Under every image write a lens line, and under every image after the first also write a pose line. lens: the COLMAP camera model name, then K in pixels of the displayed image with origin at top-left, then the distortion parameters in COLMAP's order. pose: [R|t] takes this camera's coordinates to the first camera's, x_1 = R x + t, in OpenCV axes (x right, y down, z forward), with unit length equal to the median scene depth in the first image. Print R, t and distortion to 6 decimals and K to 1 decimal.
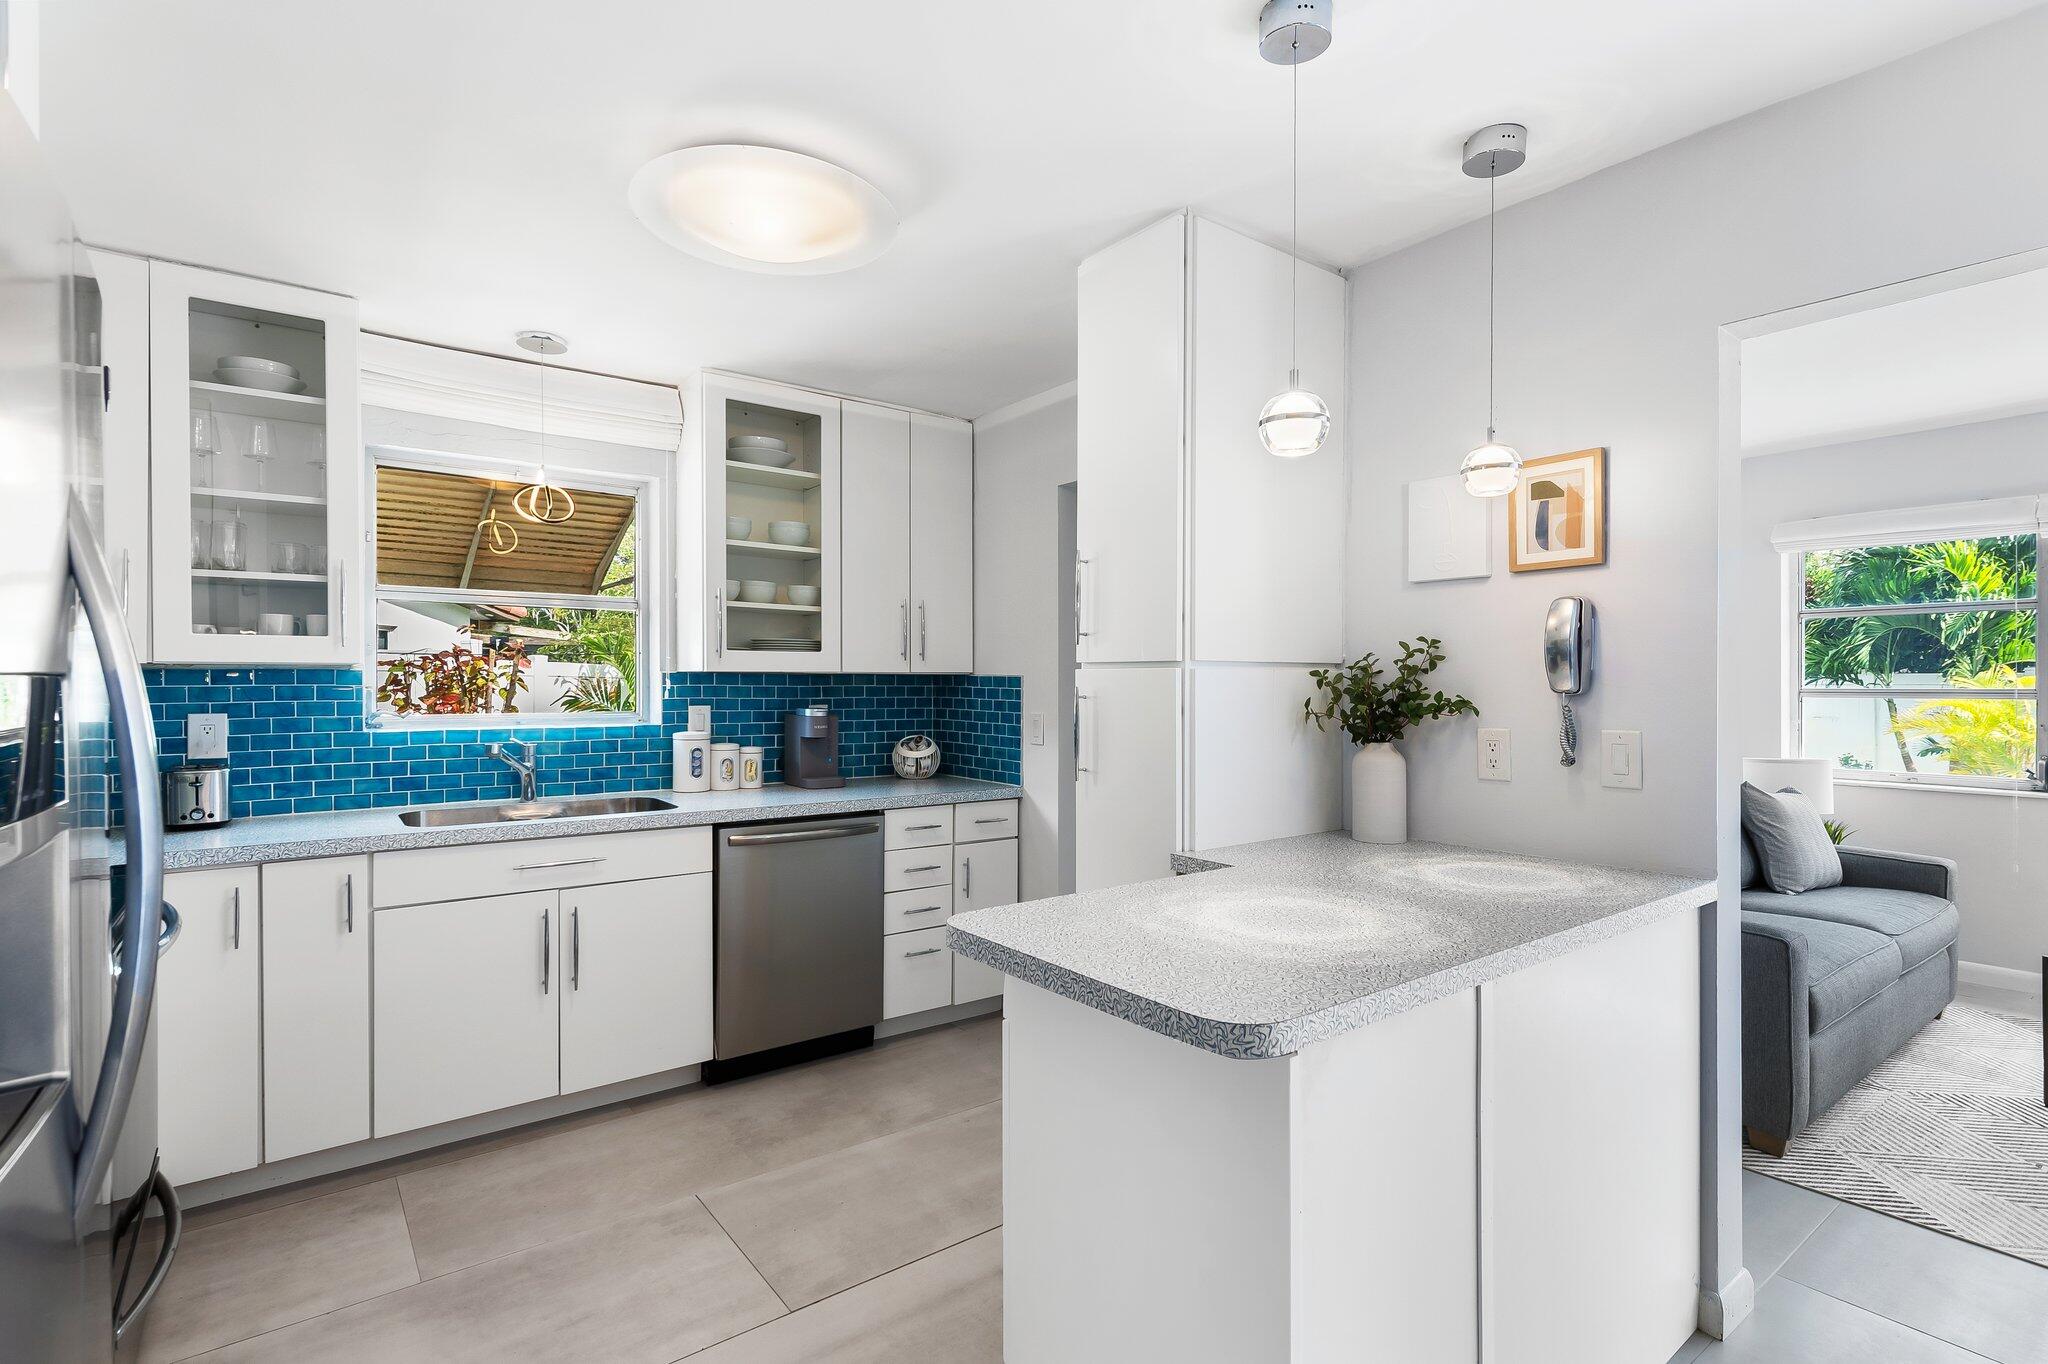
lens RADIAL K [[989.1, 0, 1025.3], [0, 989.1, 670.7], [0, 0, 1]] dist [0.002132, 0.000491]
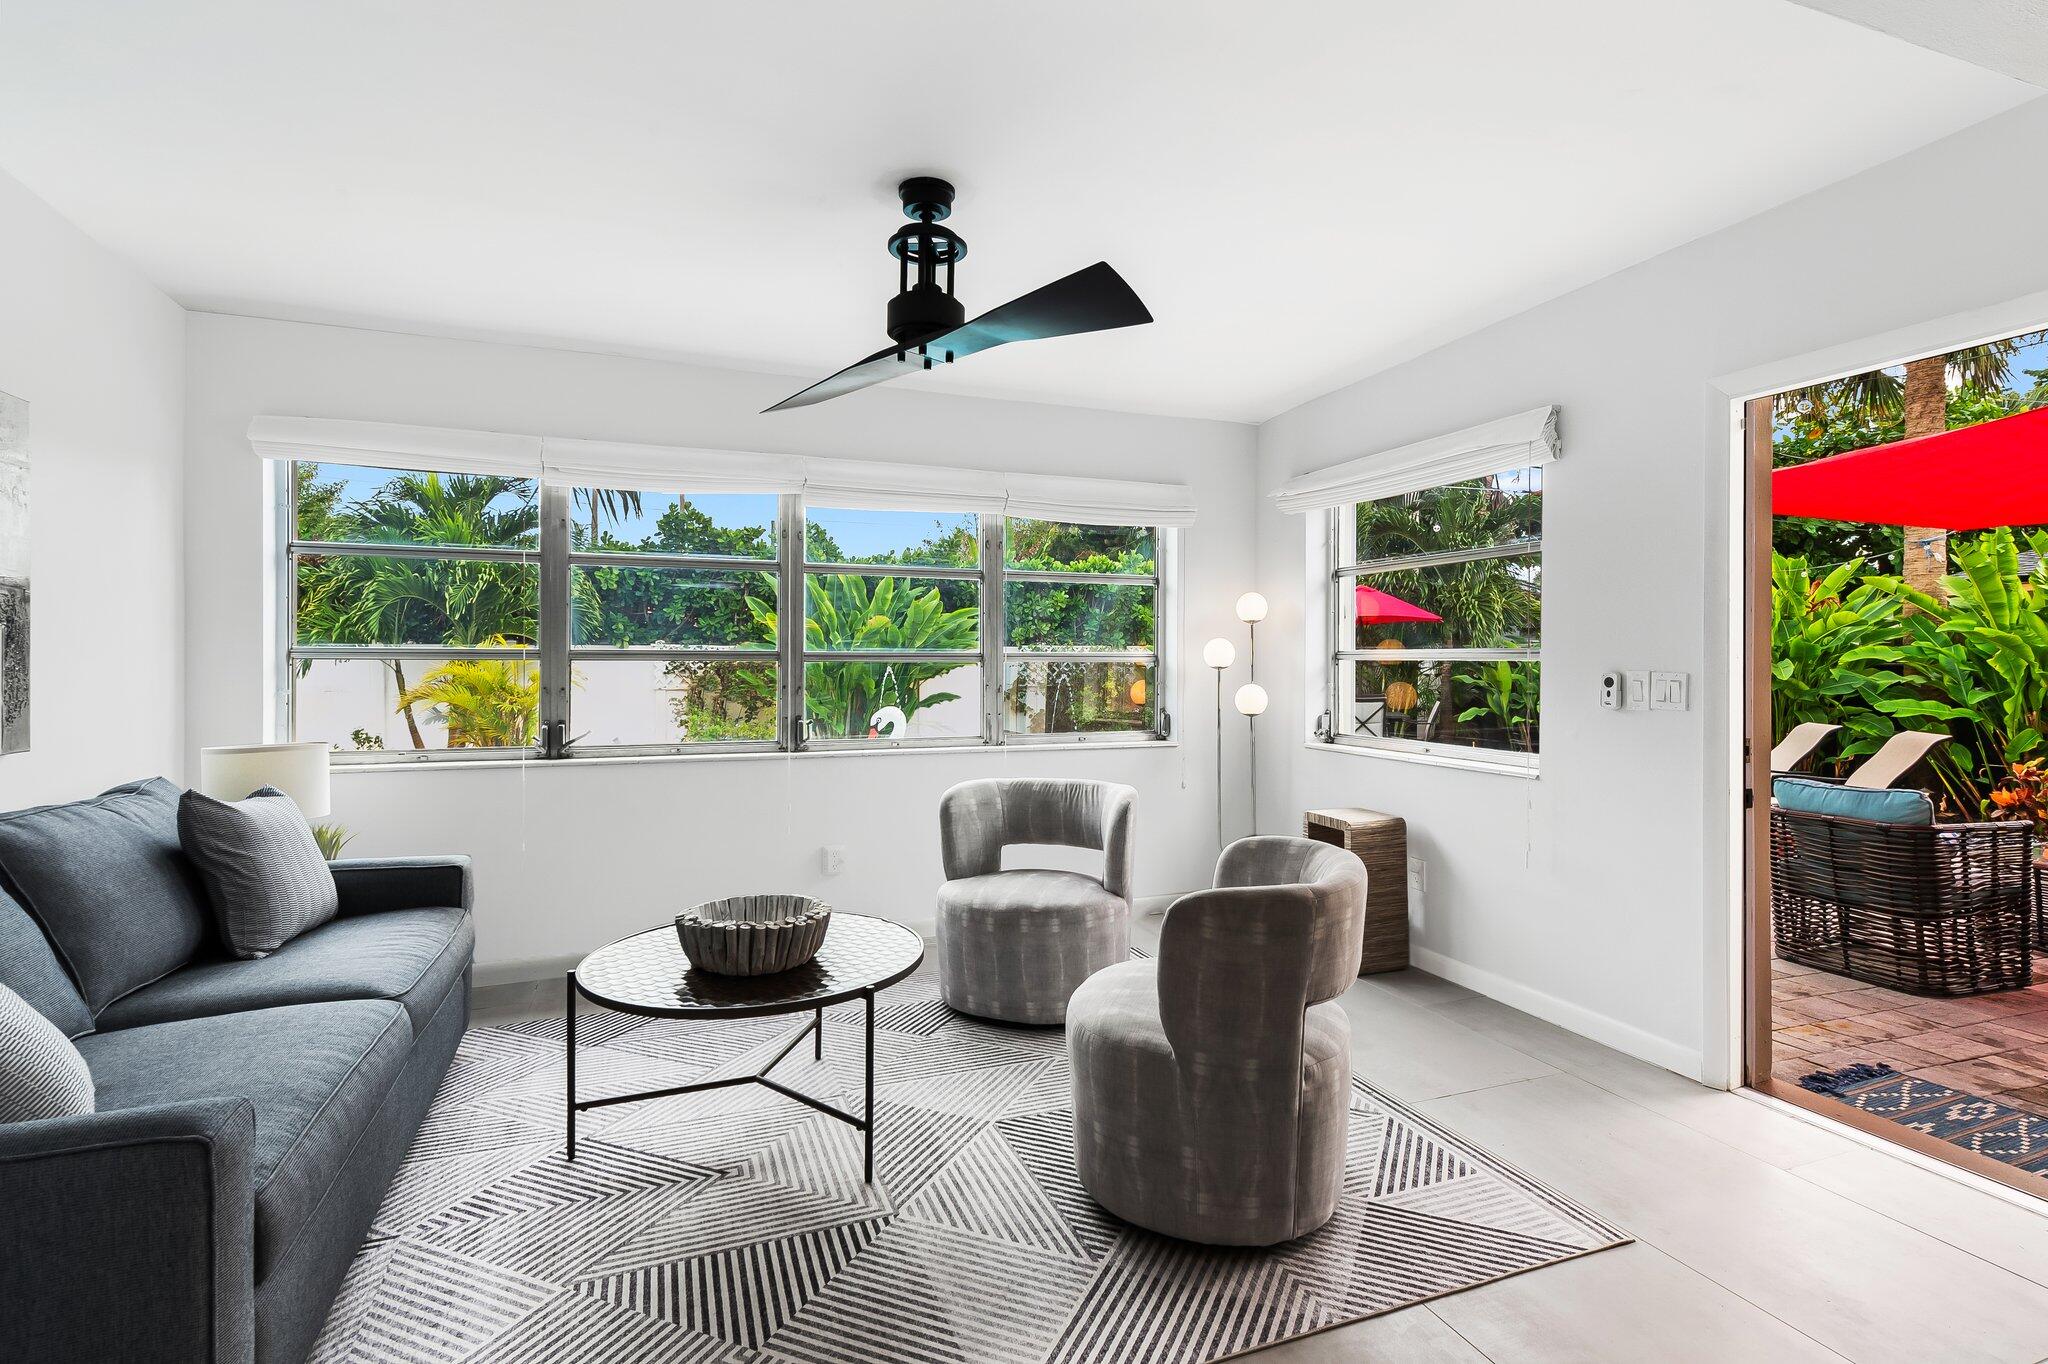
lens RADIAL K [[985.0, 0, 1028.6], [0, 985.0, 672.5], [0, 0, 1]] dist [0.002760, -0.000148]
pose [[0.280279, -0.009584, 0.959871, 0.265494], [-0.015910, 0.999766, 0.014627, 0.019839], [-0.959787, -0.019371, 0.280061, 0.305668]]
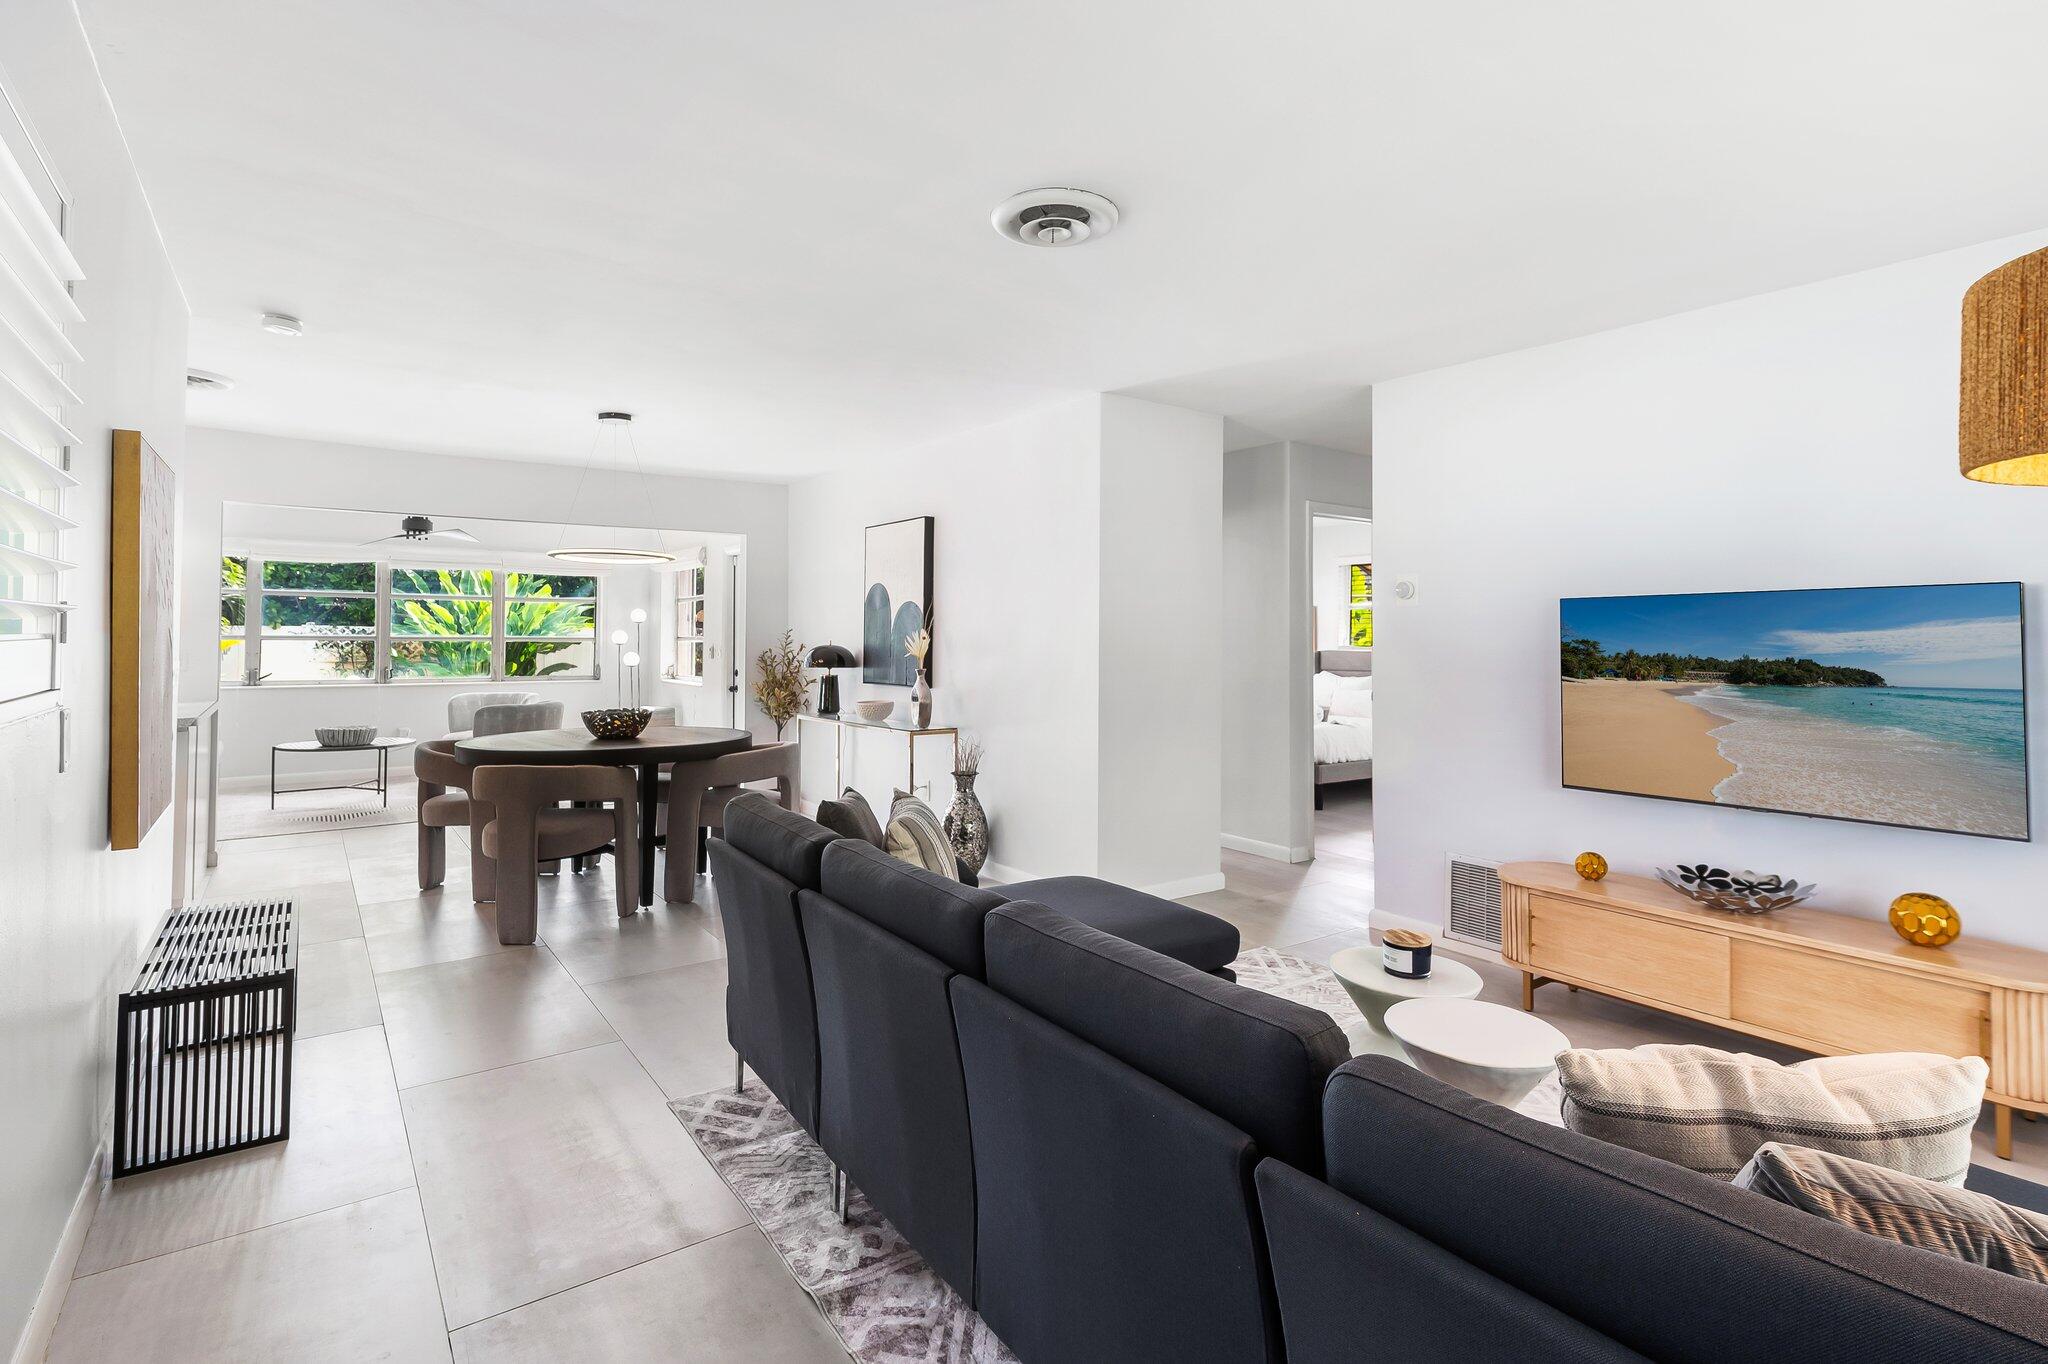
lens RADIAL K [[978.6, 0, 1024.7], [0, 978.6, 625.2], [0, 0, 1]] dist [0.001084, -0.000099]
pose [[0.011721, 0.015624, 0.999809, -0.943507], [-0.019546, 0.999690, -0.015393, -0.001201], [-0.999740, -0.019362, 0.012023, -0.596911]]
